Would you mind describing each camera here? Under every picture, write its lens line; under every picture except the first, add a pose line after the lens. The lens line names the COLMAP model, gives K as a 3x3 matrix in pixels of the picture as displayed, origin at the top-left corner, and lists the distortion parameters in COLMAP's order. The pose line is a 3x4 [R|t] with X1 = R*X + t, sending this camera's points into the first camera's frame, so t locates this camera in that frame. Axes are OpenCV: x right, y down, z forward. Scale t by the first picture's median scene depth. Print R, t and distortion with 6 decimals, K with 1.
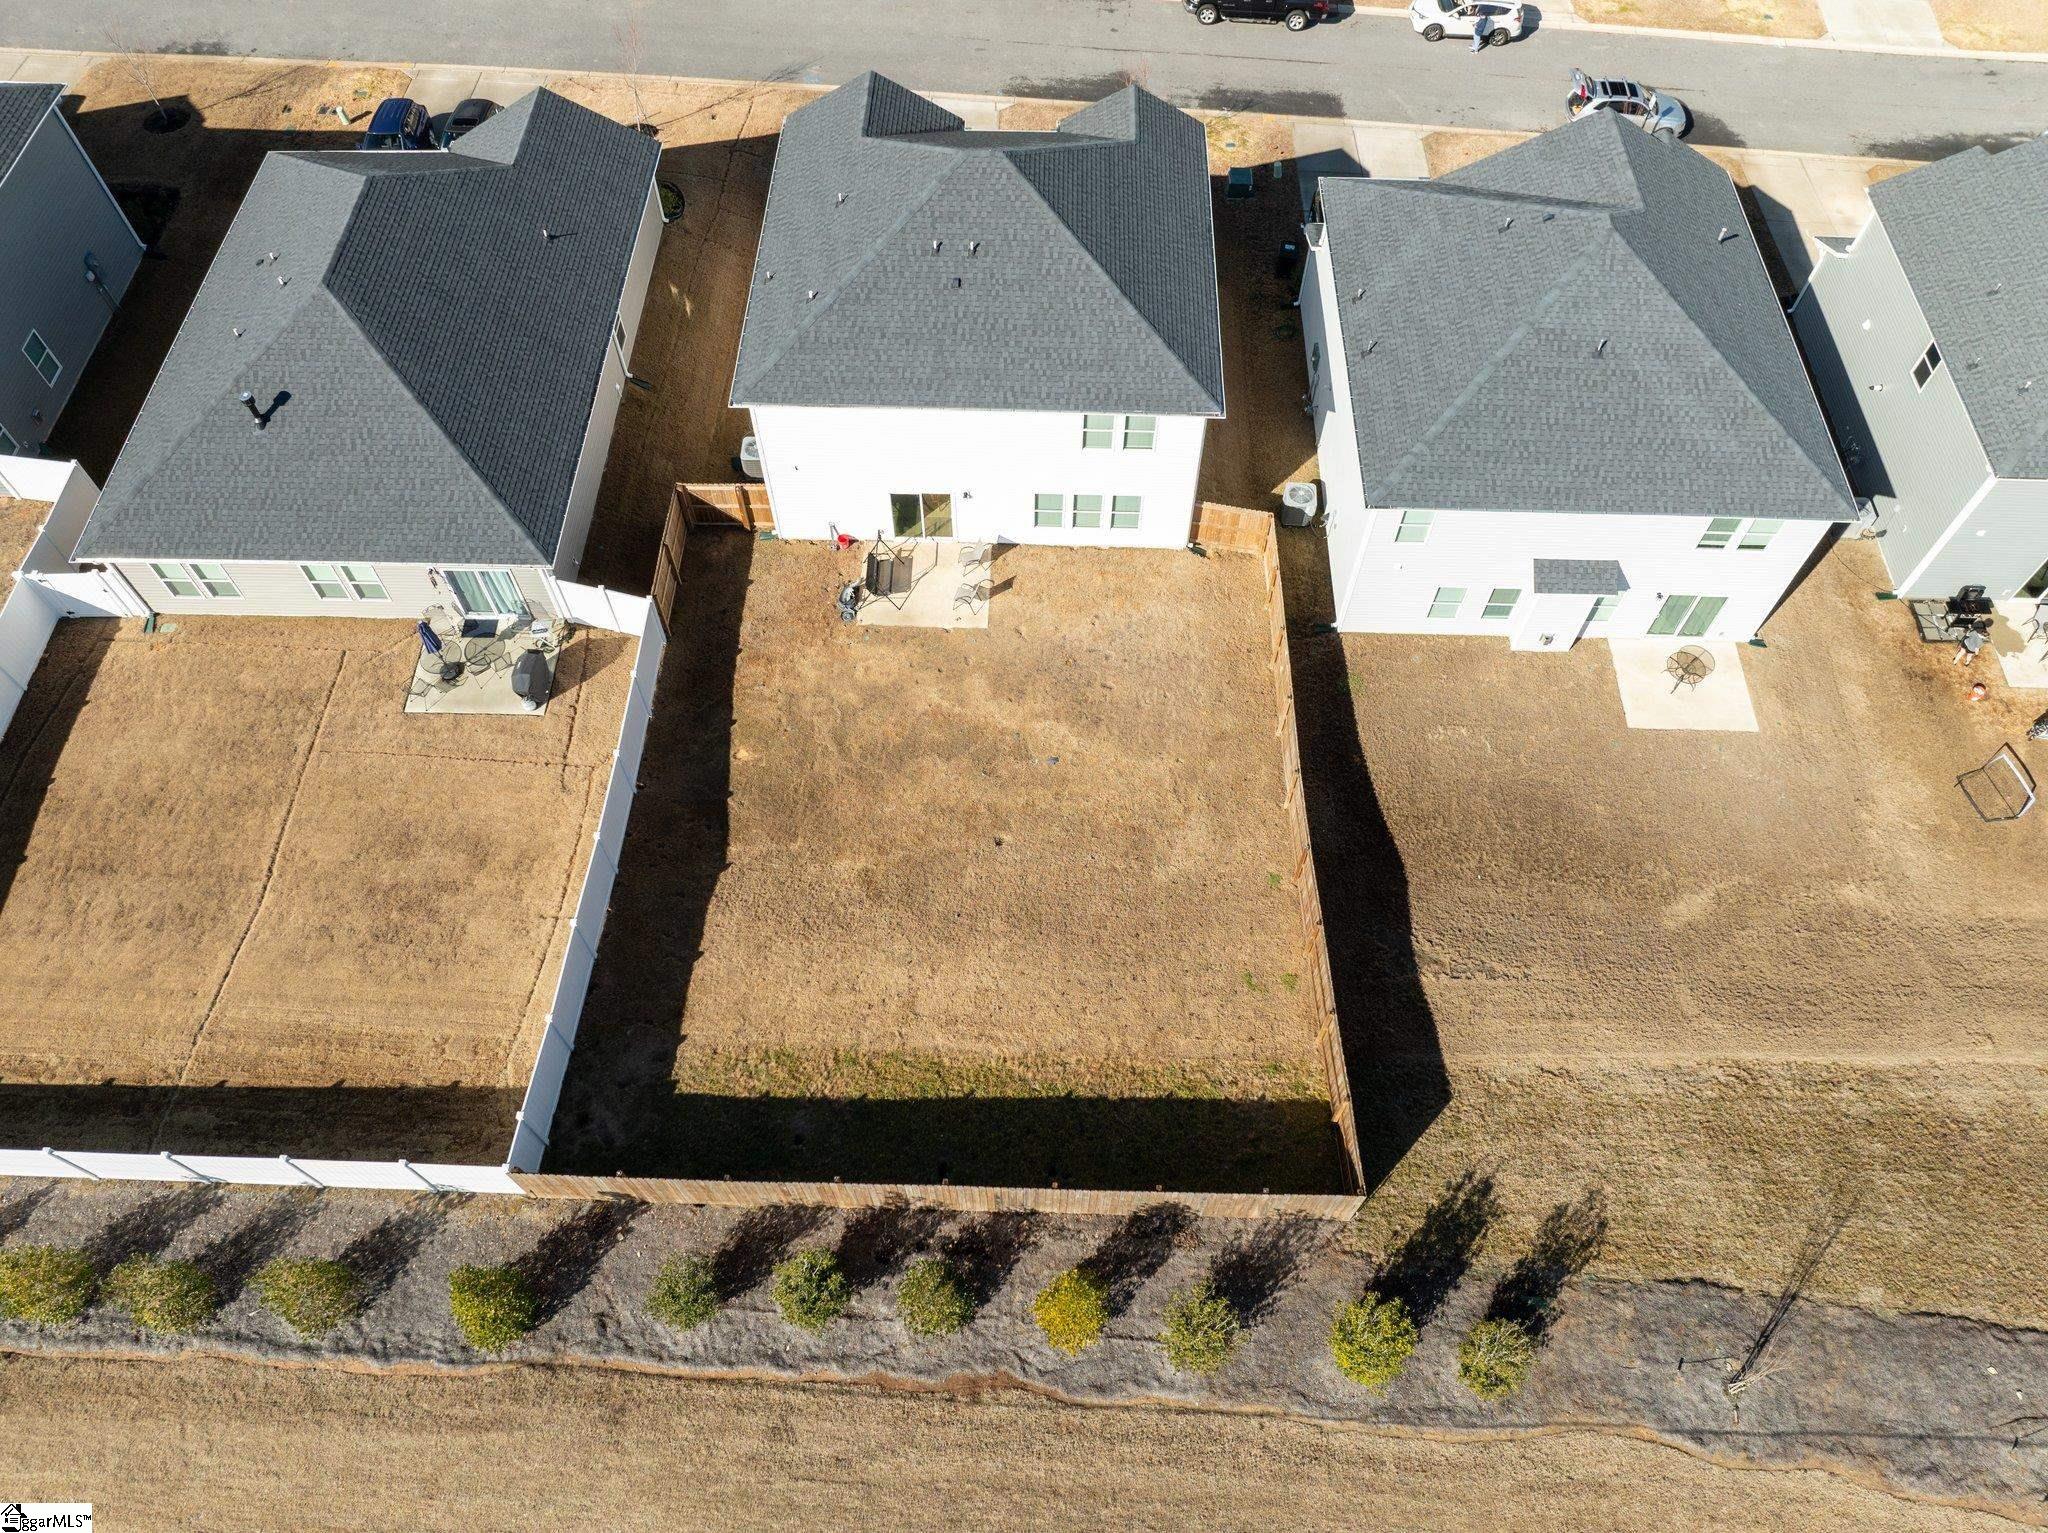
lens RADIAL K [[1414.4, 0, 1024.0], [0, 1414.4, 766.5], [0, 0, 1]] dist [-0.030650, -0.006560]
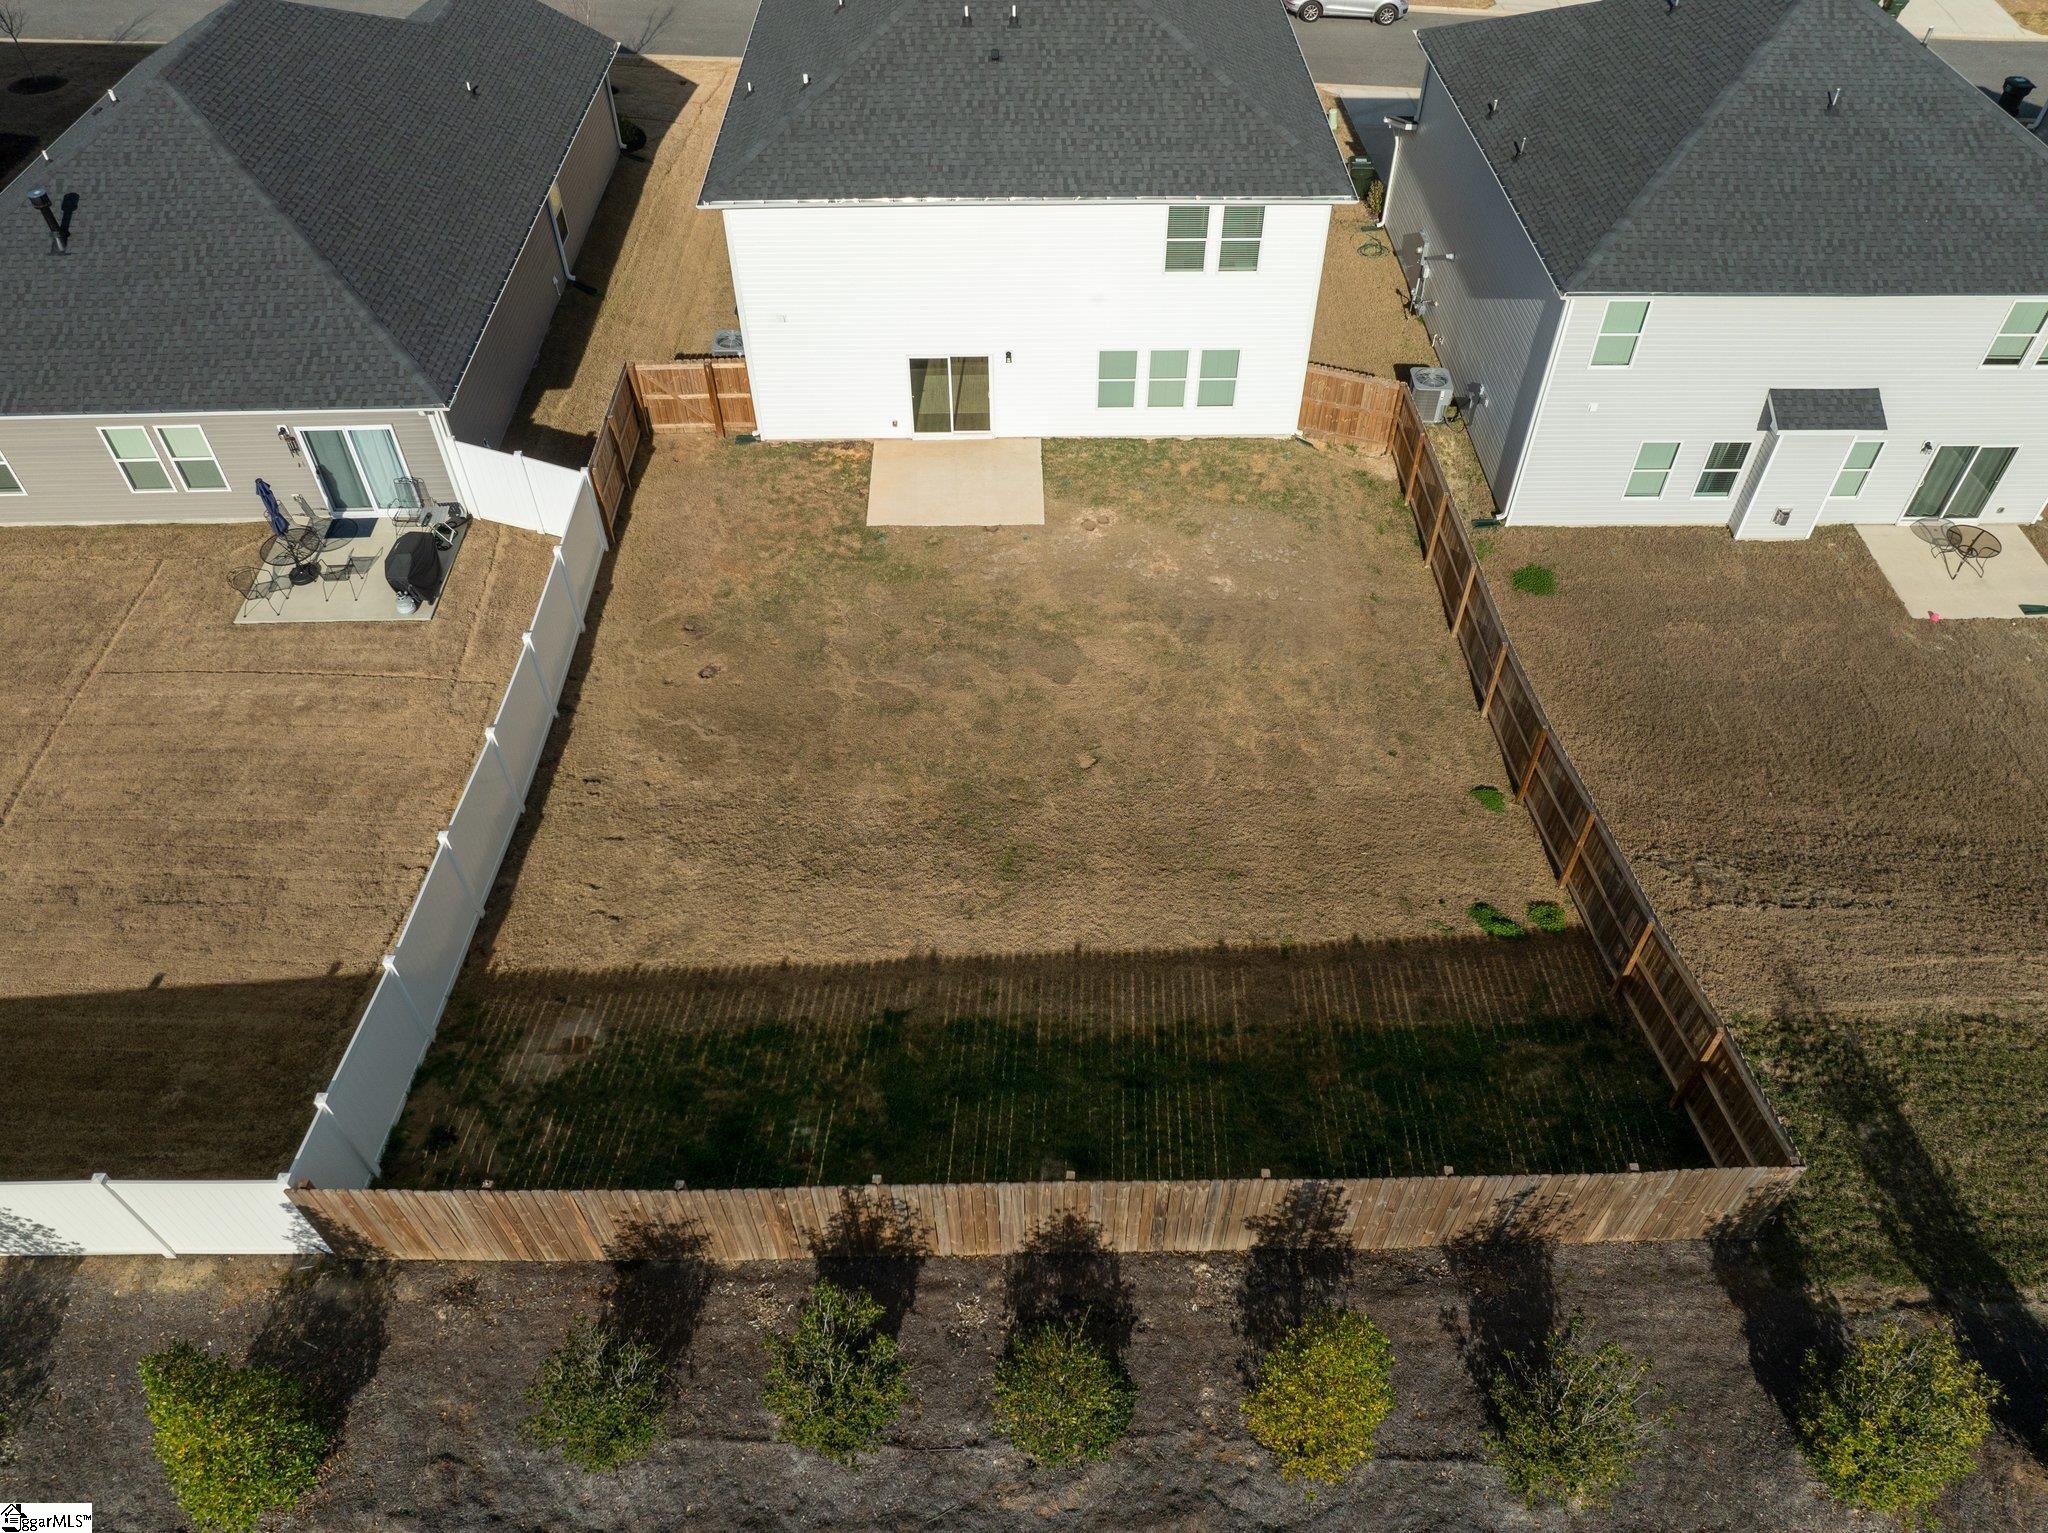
lens RADIAL K [[1437.1, 0, 1027.7], [0, 1437.1, 763.0], [0, 0, 1]] dist [-0.061689, 0.040465]
pose [[0.999118, -0.035334, 0.022696, -0.062095], [0.039100, 0.979881, -0.195716, 0.189446], [-0.015323, 0.196430, 0.980398, 0.318594]]
